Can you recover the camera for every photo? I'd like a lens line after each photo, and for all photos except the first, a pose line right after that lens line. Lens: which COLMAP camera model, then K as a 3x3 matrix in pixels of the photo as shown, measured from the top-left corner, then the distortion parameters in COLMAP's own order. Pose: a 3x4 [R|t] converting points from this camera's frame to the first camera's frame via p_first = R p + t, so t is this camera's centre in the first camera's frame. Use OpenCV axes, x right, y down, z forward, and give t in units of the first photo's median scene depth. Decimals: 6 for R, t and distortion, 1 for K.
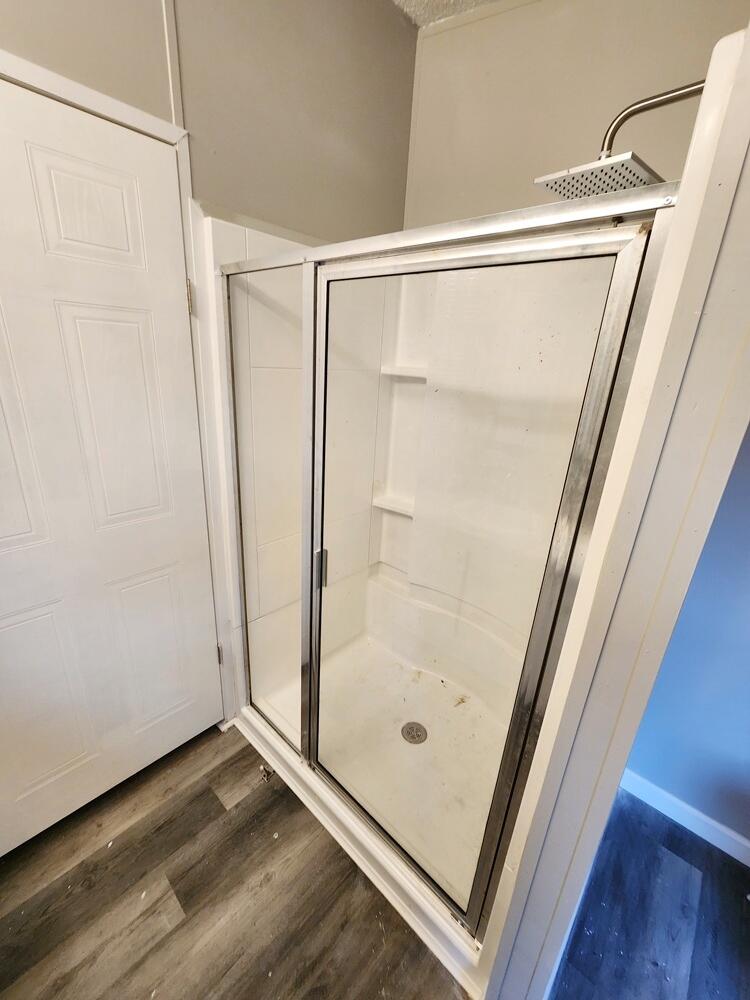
lens RADIAL K [[410.3, 0, 372.8], [0, 410.3, 497.3], [0, 0, 1]] dist [0.001367, 0.000051]
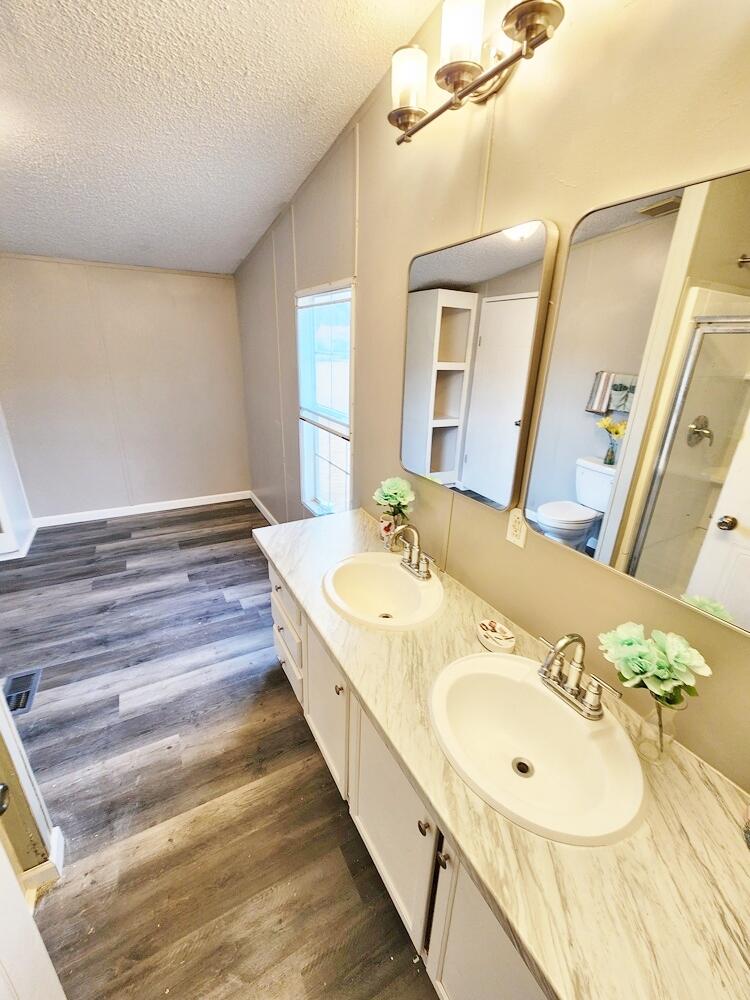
lens RADIAL K [[410.3, 0, 373.4], [0, 410.3, 499.9], [0, 0, 1]] dist [0.001367, 0.000051]
pose [[-0.936192, -0.206426, 0.284487, -0.745668], [0.017588, 0.780850, 0.624471, -0.361988], [-0.351049, 0.589628, -0.727395, 0.846842]]
